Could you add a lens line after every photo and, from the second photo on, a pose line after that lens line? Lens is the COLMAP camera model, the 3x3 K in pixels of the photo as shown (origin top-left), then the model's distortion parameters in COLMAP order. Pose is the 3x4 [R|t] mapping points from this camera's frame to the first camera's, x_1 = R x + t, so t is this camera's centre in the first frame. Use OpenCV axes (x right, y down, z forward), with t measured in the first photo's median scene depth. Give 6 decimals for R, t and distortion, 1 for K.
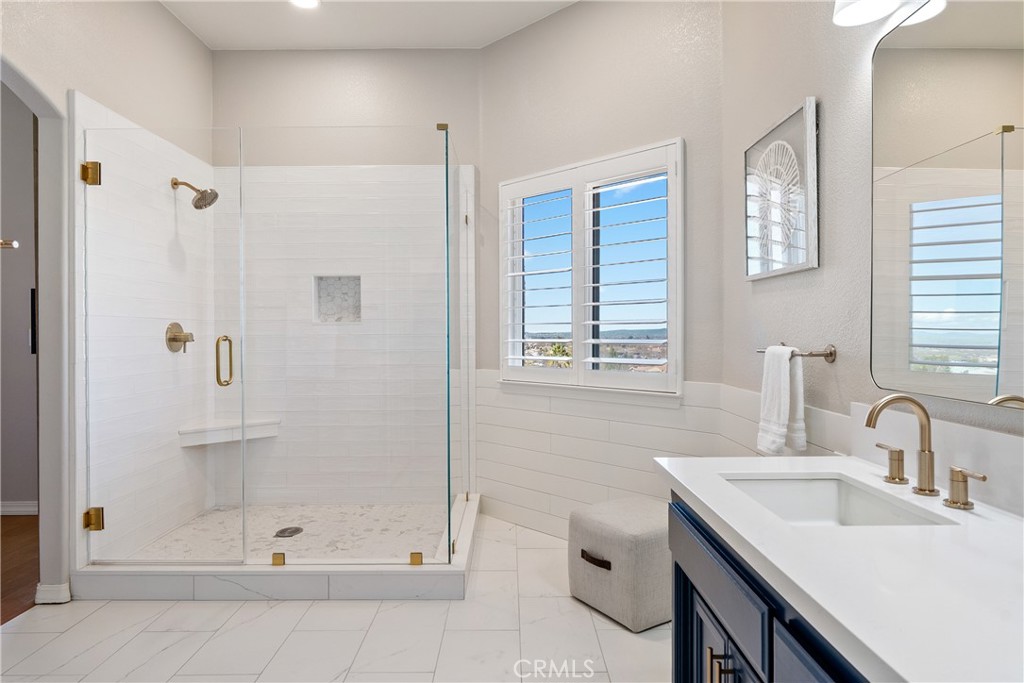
lens RADIAL K [[612.2, 0, 510.0], [0, 612.2, 335.5], [0, 0, 1]] dist [-0.004708, 0.005356]
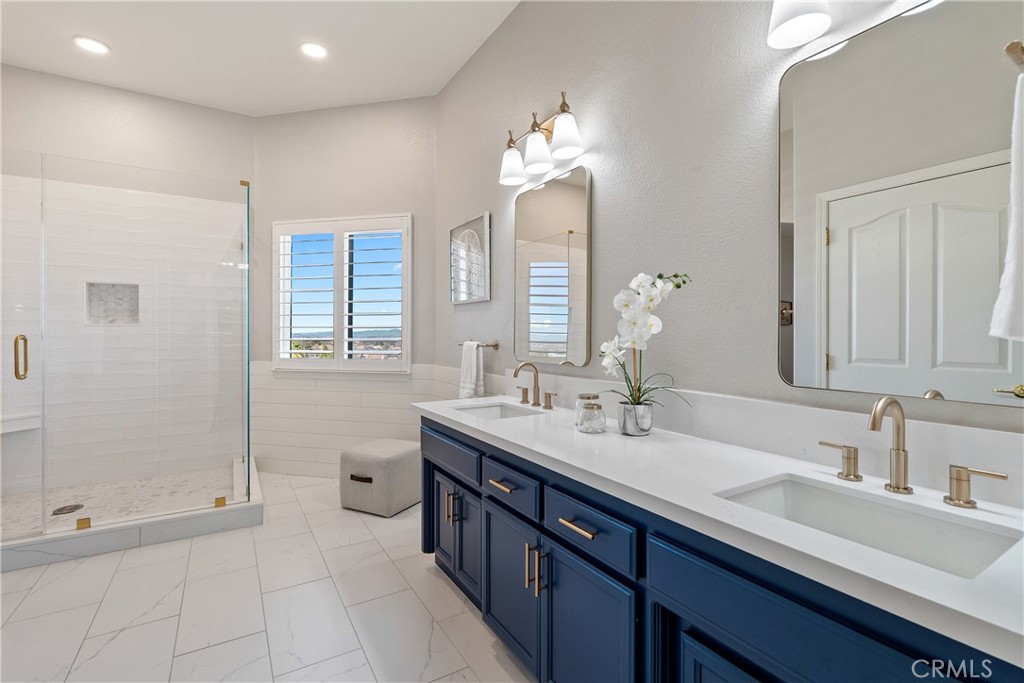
lens RADIAL K [[468.2, 0, 504.1], [0, 468.2, 340.1], [0, 0, 1]] dist [0.004969, 0.000516]
pose [[0.863318, -0.002339, 0.504655, -0.132753], [-0.001868, 0.999968, 0.007830, 0.001453], [-0.504657, -0.007702, 0.863285, -0.194256]]
